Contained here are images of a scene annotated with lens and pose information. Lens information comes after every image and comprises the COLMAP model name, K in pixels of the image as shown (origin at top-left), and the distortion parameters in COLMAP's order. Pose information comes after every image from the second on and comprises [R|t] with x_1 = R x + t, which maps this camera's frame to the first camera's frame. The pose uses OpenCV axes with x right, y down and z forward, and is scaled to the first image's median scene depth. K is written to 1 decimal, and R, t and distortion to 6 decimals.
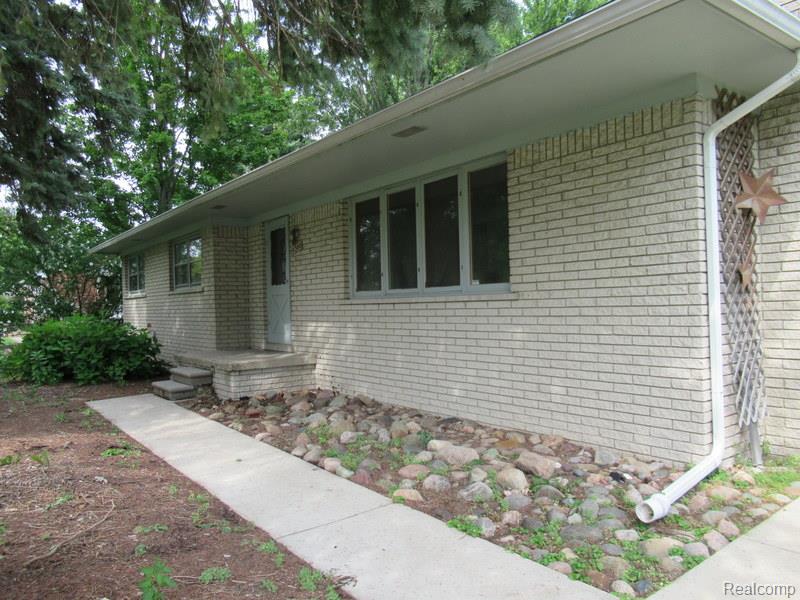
lens RADIAL K [[590.2, 0, 400.0], [0, 590.2, 300.0], [0, 0, 1]] dist [-0.001309, 0.001325]
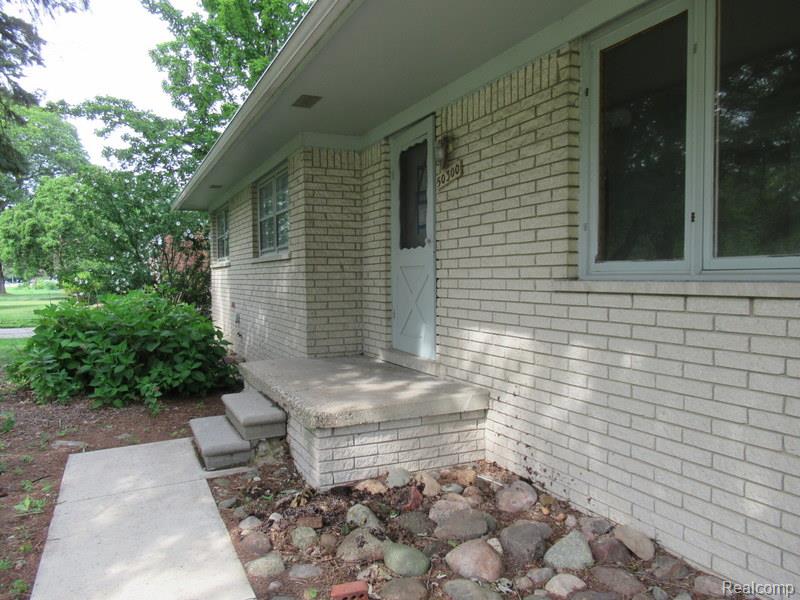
lens RADIAL K [[590.2, 0, 400.0], [0, 590.2, 300.0], [0, 0, 1]] dist [-0.001309, 0.001325]
pose [[0.978519, 0.025430, -0.204582, -0.108344], [-0.015245, 0.998572, 0.051206, -0.005701], [0.205592, -0.046987, 0.977509, 0.480193]]
